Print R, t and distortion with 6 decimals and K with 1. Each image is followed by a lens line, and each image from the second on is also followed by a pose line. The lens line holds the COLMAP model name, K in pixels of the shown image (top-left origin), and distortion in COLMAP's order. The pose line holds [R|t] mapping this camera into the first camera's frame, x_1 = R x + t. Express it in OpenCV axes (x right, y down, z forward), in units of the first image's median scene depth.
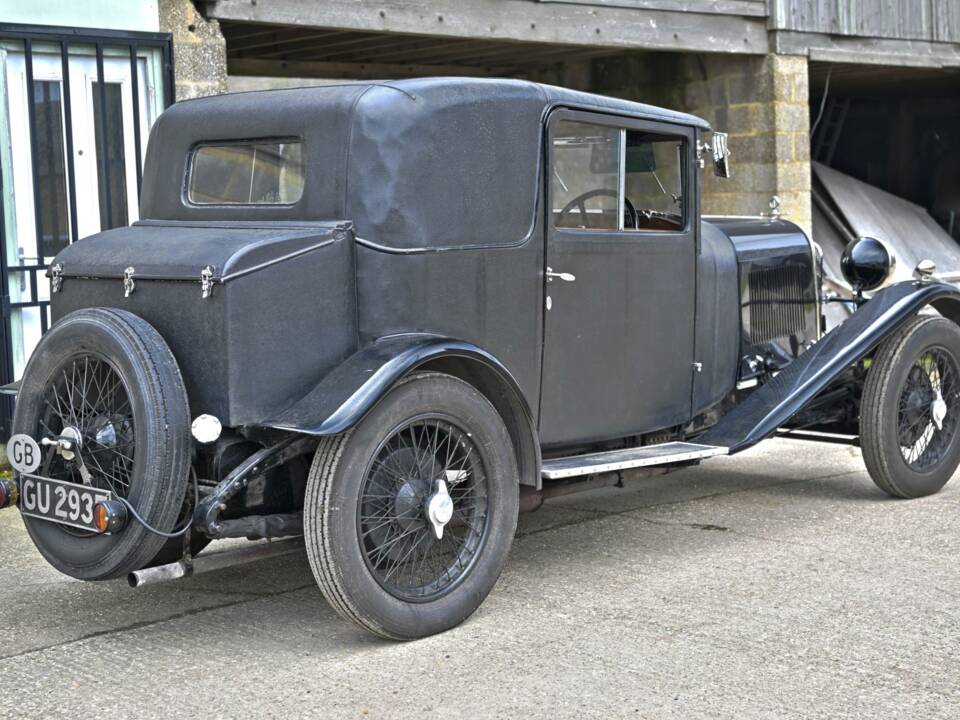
lens RADIAL K [[1623.7, 0, 513.8], [0, 1623.7, 360.3], [0, 0, 1]] dist [-0.006808, 0.062390]
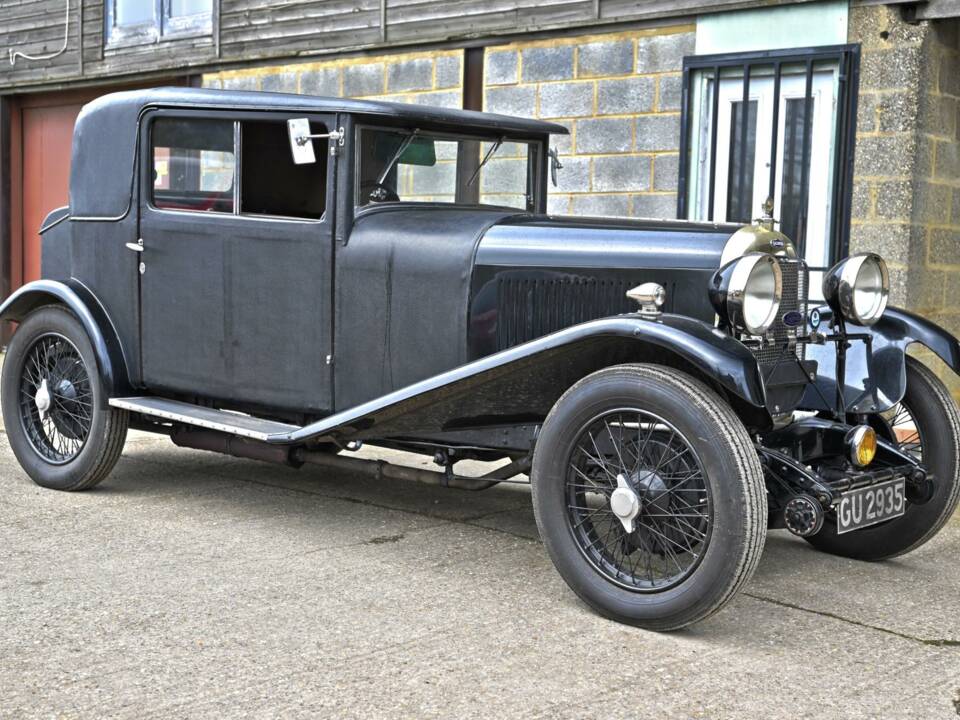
lens RADIAL K [[1490.3, 0, 477.5], [0, 1490.3, 408.4], [0, 0, 1]] dist [0.008299, -0.031765]
pose [[0.044654, 0.132441, -0.990184, 1.124692], [-0.128855, 0.983657, 0.125757, -0.102089], [0.990658, 0.121975, 0.060990, 1.155625]]
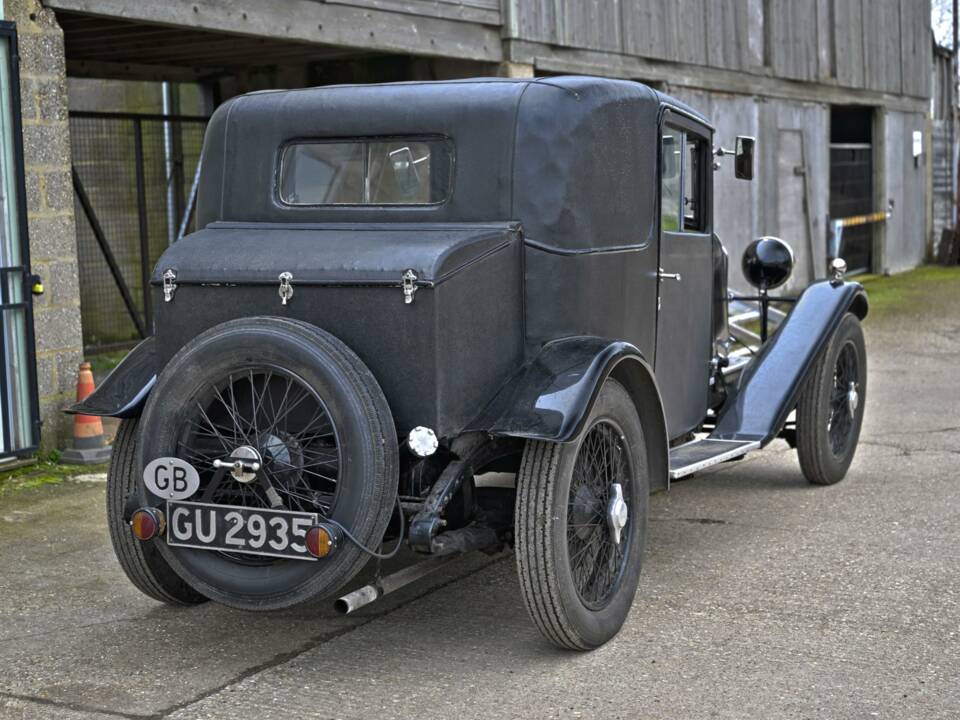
lens RADIAL K [[1613.3, 0, 478.2], [0, 1613.3, 359.3], [0, 0, 1]] dist [-0.003817, -0.010837]
pose [[0.954809, -0.027395, 0.295954, -0.369348], [0.028697, 0.999588, -0.000055, -0.003958], [-0.295831, 0.008545, 0.955202, 0.079016]]
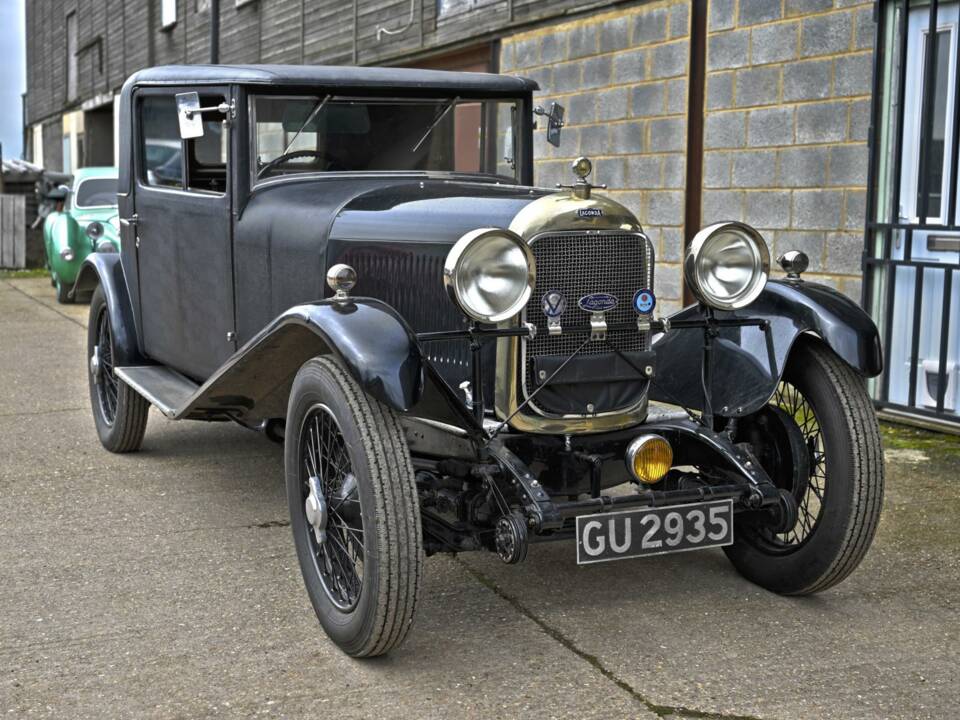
lens RADIAL K [[1447.2, 0, 423.9], [0, 1447.2, 373.6], [0, 0, 1]] dist [0.007562, -0.034552]
pose [[-0.394887, 0.138490, -0.908232, 0.943518], [-0.087022, 0.978490, 0.187039, -0.161281], [0.914599, 0.152896, -0.374342, 1.592363]]
